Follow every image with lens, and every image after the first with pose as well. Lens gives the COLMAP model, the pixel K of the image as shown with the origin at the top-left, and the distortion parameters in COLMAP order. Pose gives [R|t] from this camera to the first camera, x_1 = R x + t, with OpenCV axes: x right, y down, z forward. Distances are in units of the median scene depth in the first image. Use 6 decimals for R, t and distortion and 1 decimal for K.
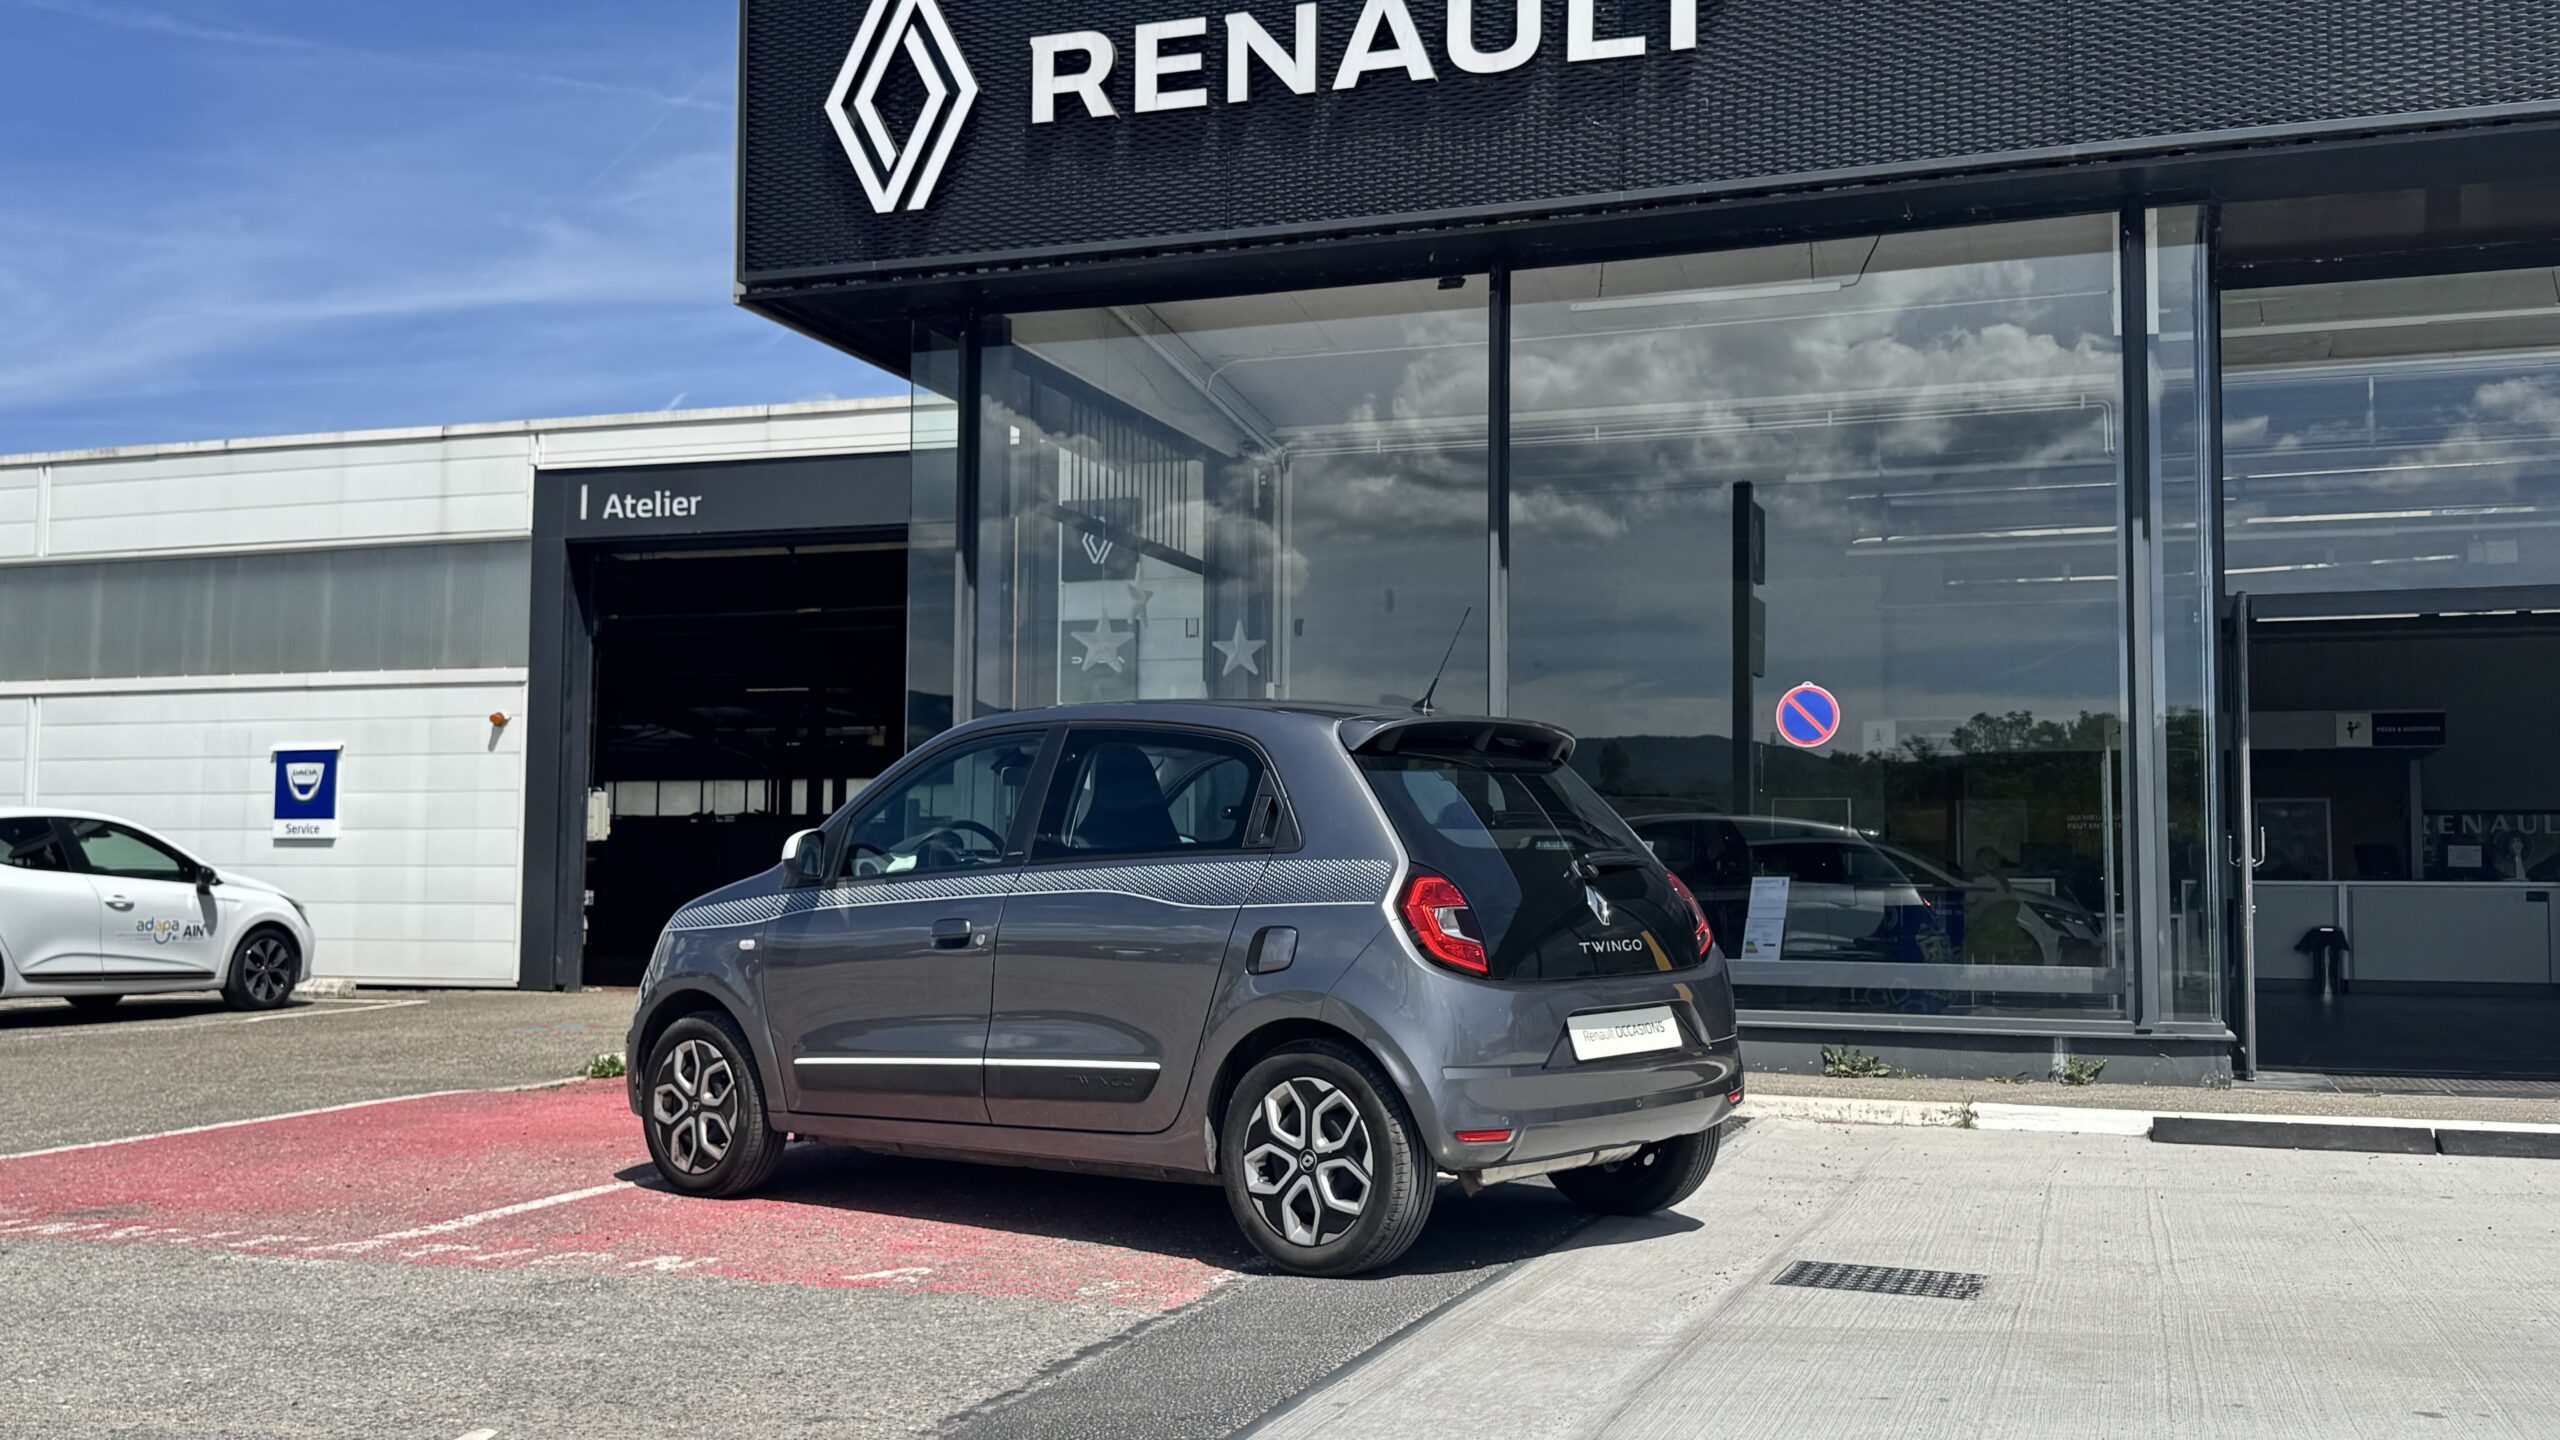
lens RADIAL K [[2405.5, 0, 1307.6], [0, 2405.5, 682.3], [0, 0, 1]] dist [0.077981, 0.000000]
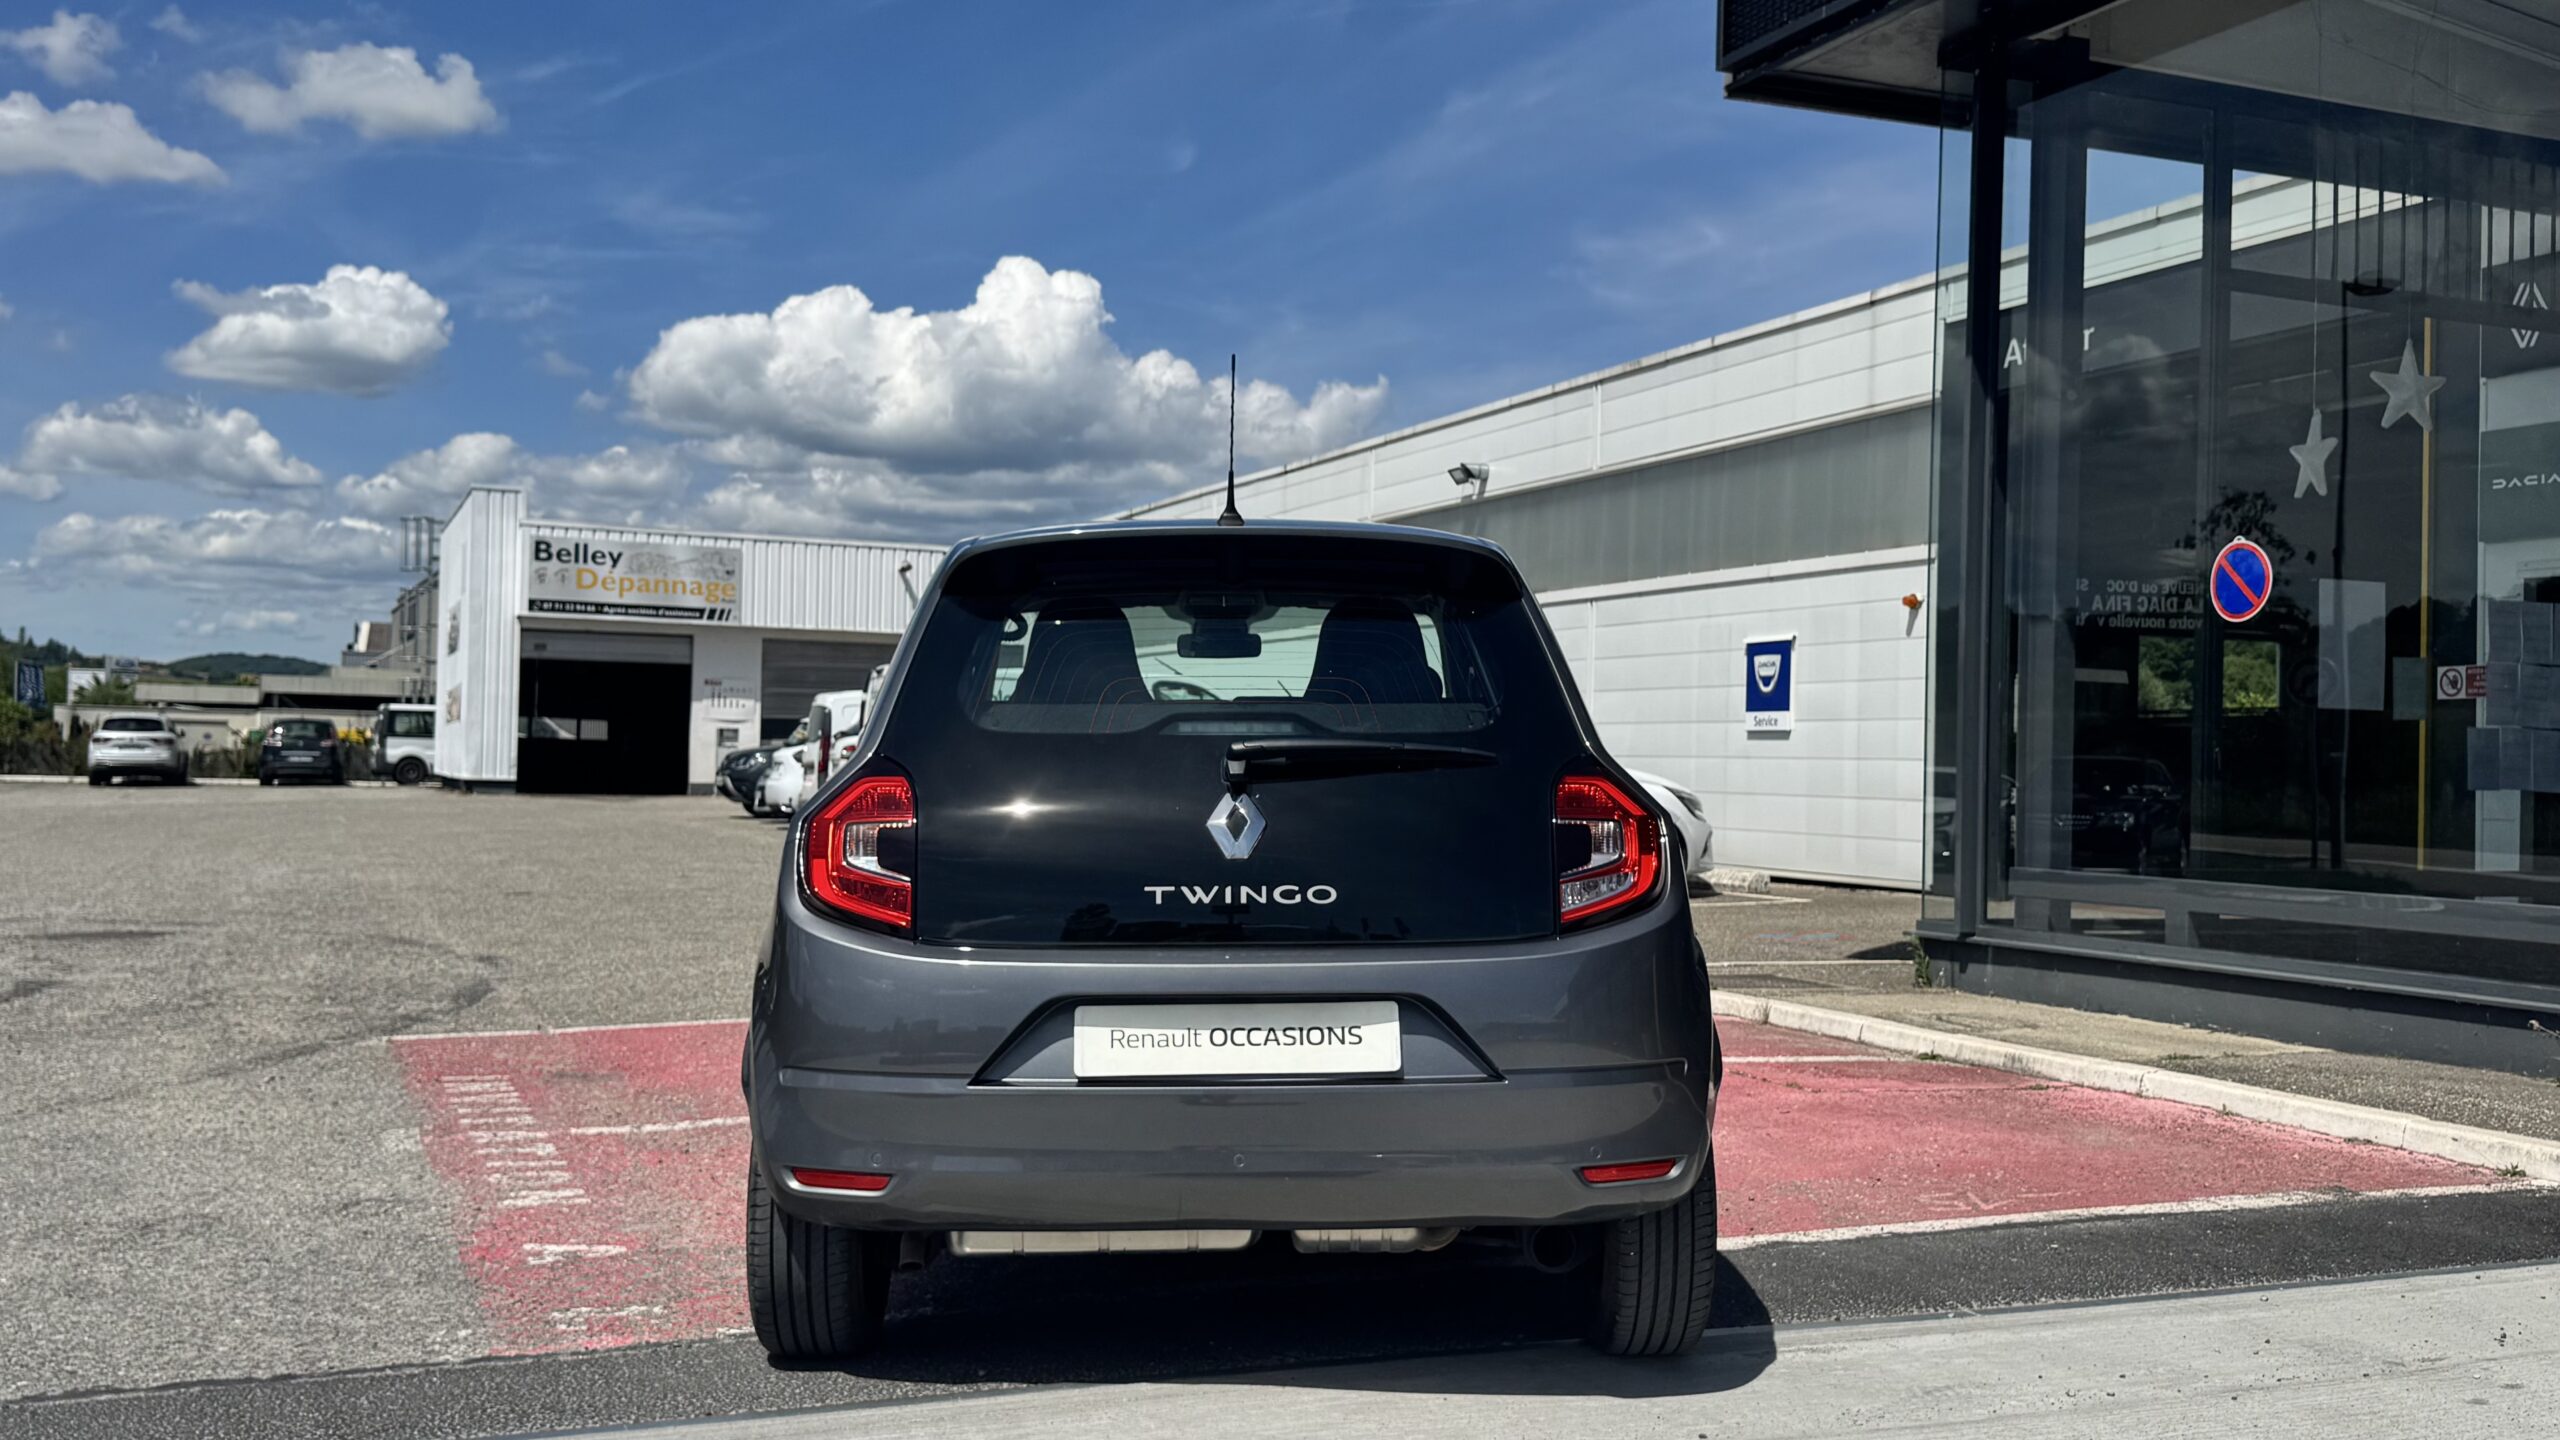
lens RADIAL K [[2405.5, 0, 1341.9], [0, 2405.5, 723.6], [0, 0, 1]] dist [0.077981, 0.000000]
pose [[0.665407, -0.007372, -0.746444, 0.249754], [0.052174, 0.997965, 0.036654, 0.019722], [0.744655, -0.063335, 0.664438, 0.267583]]
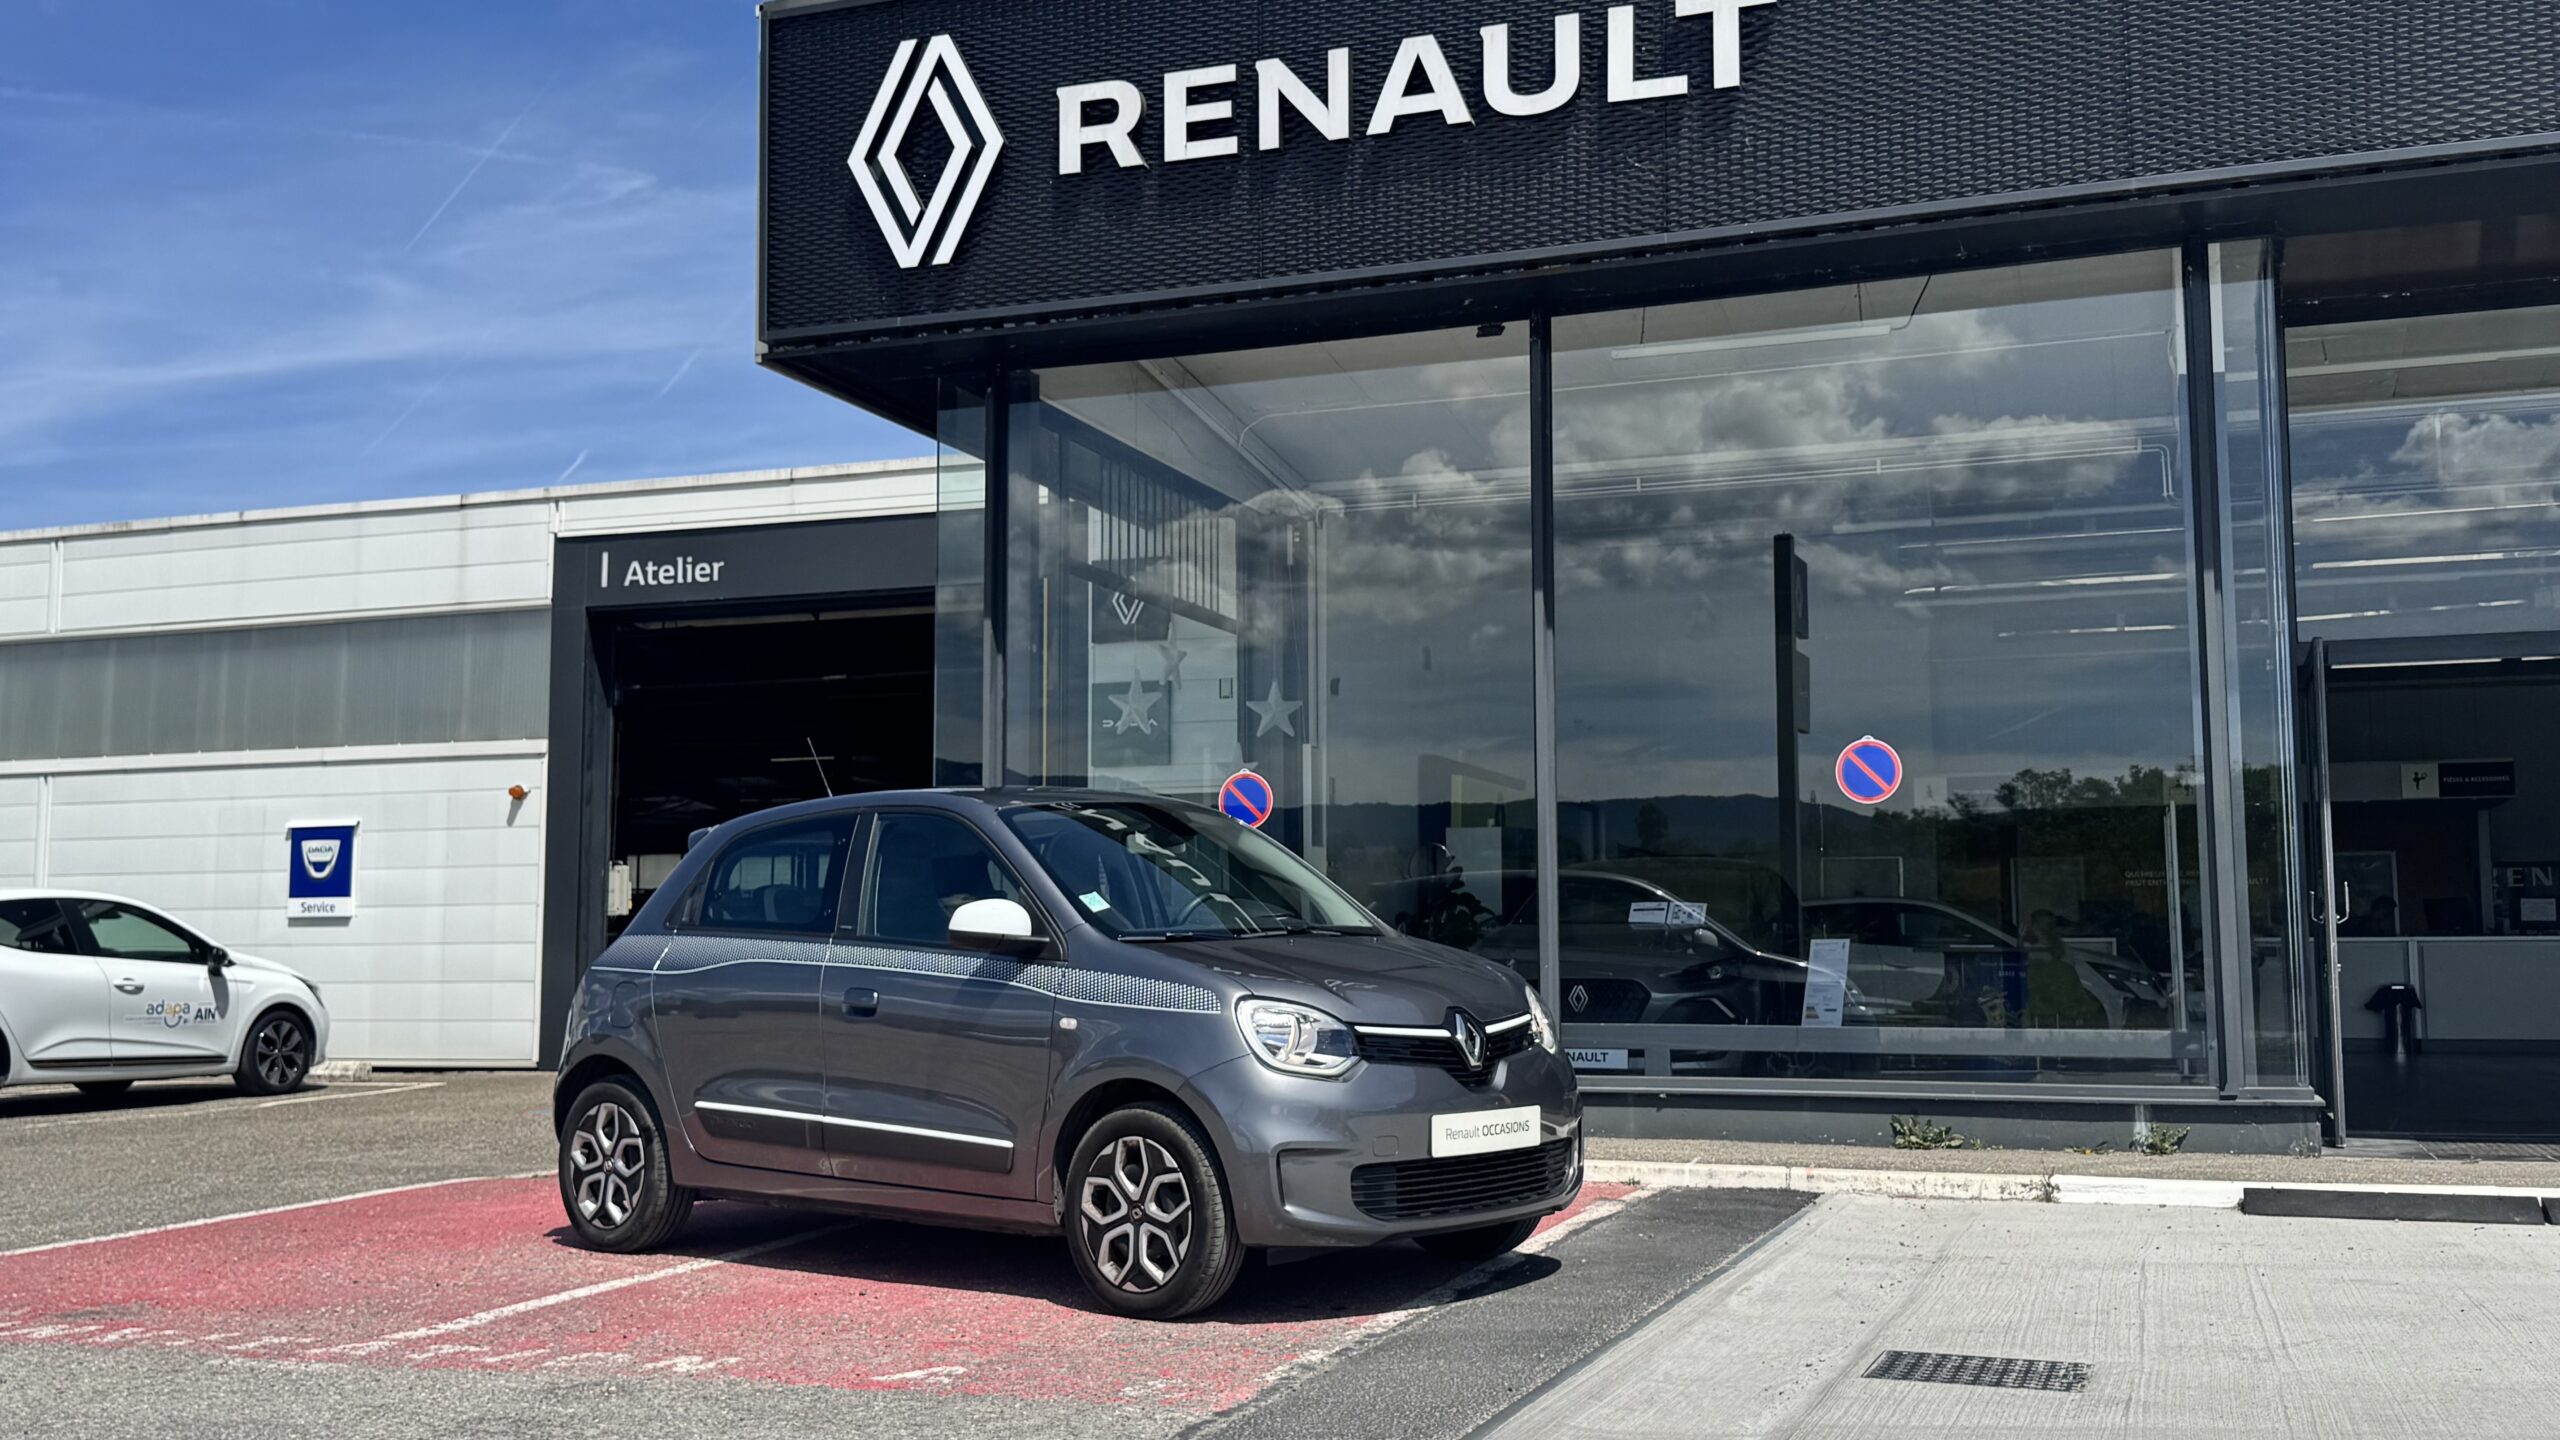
lens RADIAL K [[2405.5, 0, 1326.8], [0, 2405.5, 683.9], [0, 0, 1]] dist [0.077981, 0.000000]
pose [[0.999923, -0.012112, -0.002791, -0.004457], [0.012035, 0.999584, -0.026219, 0.001273], [0.003107, 0.026183, 0.999652, 0.024865]]
